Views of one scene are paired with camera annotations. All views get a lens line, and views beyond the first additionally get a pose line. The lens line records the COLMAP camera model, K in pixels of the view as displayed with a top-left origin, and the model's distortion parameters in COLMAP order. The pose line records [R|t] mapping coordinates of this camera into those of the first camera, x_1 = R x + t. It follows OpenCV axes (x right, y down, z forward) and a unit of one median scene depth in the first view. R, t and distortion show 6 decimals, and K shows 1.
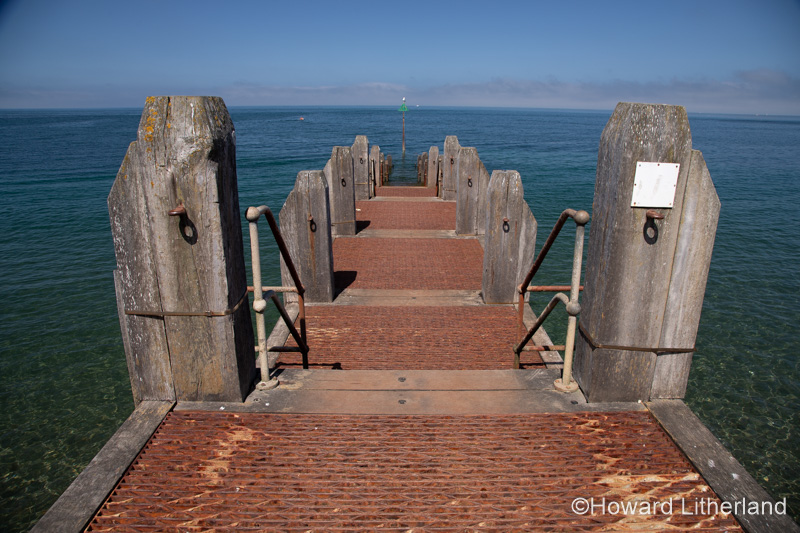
lens RADIAL K [[561.6, 0, 400.0], [0, 561.6, 266.5], [0, 0, 1]] dist [0.011033, -0.000939]
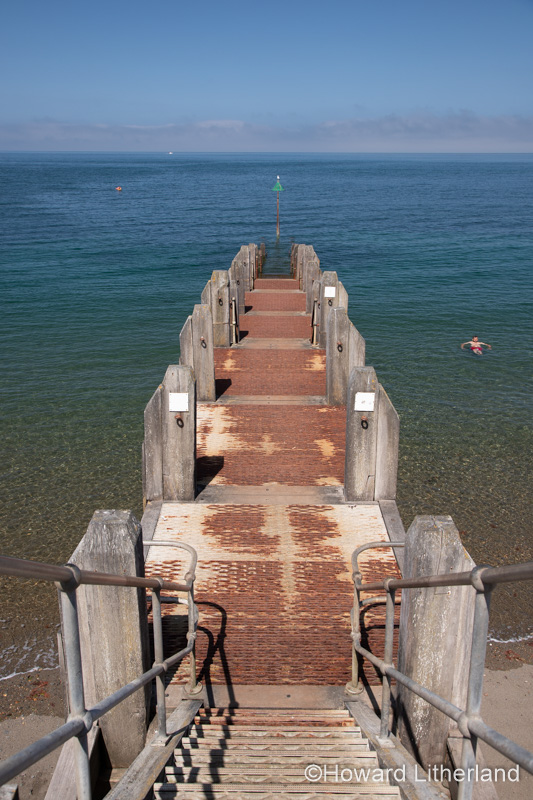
lens RADIAL K [[737.9, 0, 266.5], [0, 737.9, 400.0], [0, 0, 1]] dist [0.003793, 0.000358]
pose [[0.999938, 0.002273, -0.010935, 0.009736], [-0.001906, 0.999438, 0.033474, 0.132052], [0.011005, -0.033451, 0.999380, -1.254717]]
